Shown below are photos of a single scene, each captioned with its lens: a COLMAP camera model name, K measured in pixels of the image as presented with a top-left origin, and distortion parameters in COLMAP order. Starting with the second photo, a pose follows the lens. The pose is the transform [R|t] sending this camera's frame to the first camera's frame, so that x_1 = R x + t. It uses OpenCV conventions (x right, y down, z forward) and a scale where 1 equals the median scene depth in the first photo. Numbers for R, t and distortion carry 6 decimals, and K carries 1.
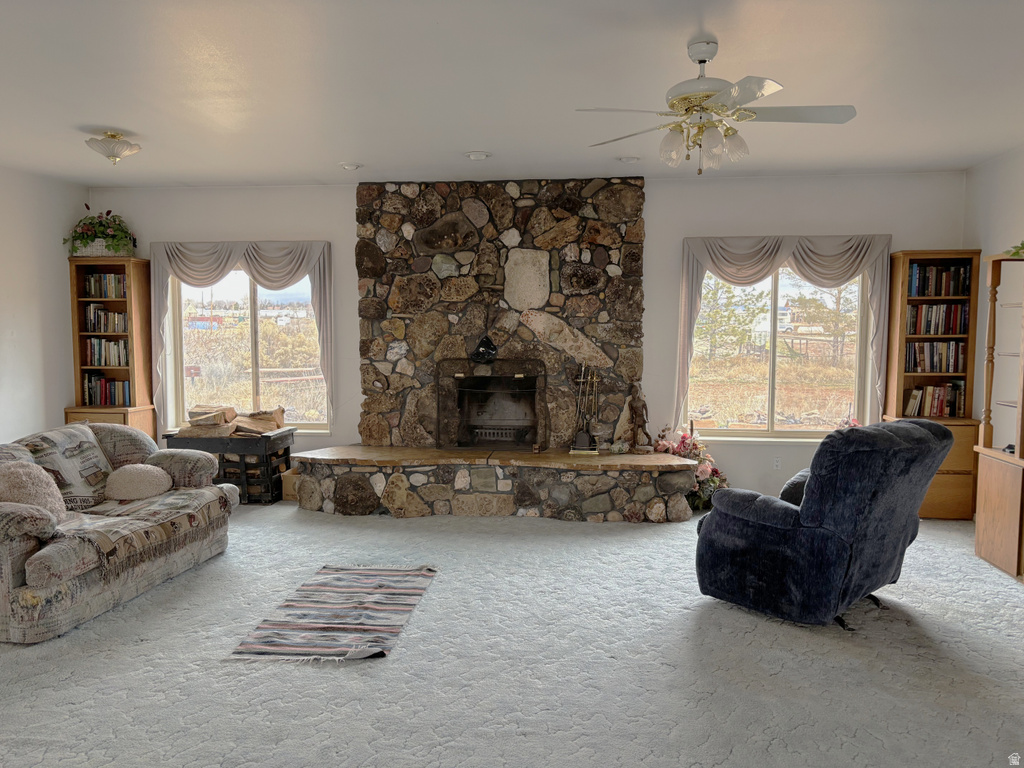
lens RADIAL K [[802.0, 0, 512.0], [0, 802.0, 384.0], [0, 0, 1]] dist [0.121131, -0.285510]
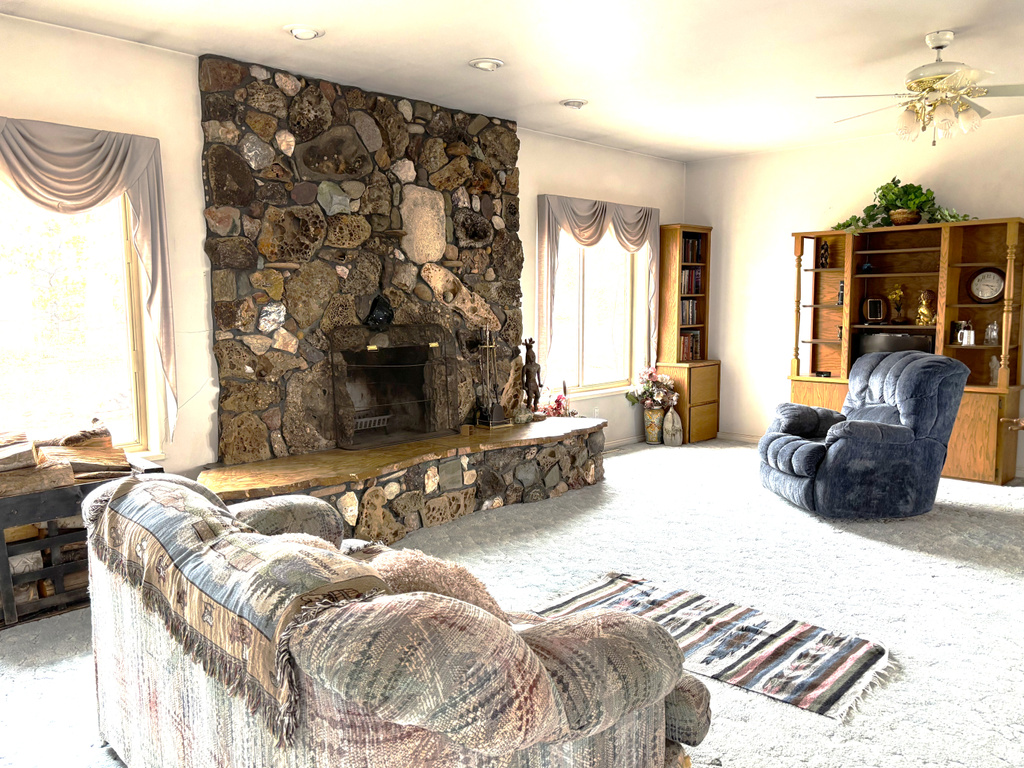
lens RADIAL K [[789.6, 0, 613.2], [0, 789.6, 375.0], [0, 0, 1]] dist [0.103197, -0.204555]
pose [[0.590412, -0.082826, 0.802841, -0.525714], [0.062080, 0.996434, 0.057144, -0.013804], [-0.804711, 0.016101, 0.593448, 0.373589]]
